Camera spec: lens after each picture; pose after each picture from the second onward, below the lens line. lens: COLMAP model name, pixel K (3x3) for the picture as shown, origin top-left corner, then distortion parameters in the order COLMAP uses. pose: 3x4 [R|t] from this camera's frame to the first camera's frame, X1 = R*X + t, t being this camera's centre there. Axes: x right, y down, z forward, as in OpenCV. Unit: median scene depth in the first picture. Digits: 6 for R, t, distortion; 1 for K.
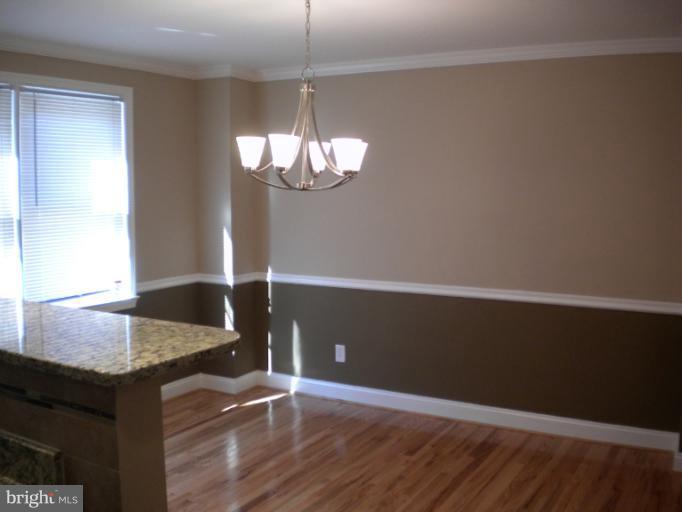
lens RADIAL K [[716.1, 0, 341.0], [0, 716.1, 256.0], [0, 0, 1]] dist [-0.070876, -0.196919]
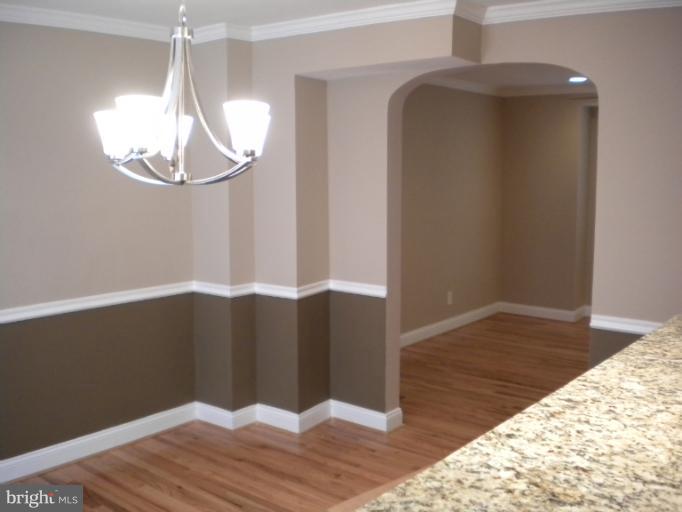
lens RADIAL K [[716.1, 0, 341.0], [0, 716.1, 256.0], [0, 0, 1]] dist [-0.070876, -0.196919]
pose [[0.147809, -0.121365, 0.981541, -0.677752], [0.096767, 0.989455, 0.107771, -0.080773], [-0.984271, 0.079052, 0.157994, 0.736612]]
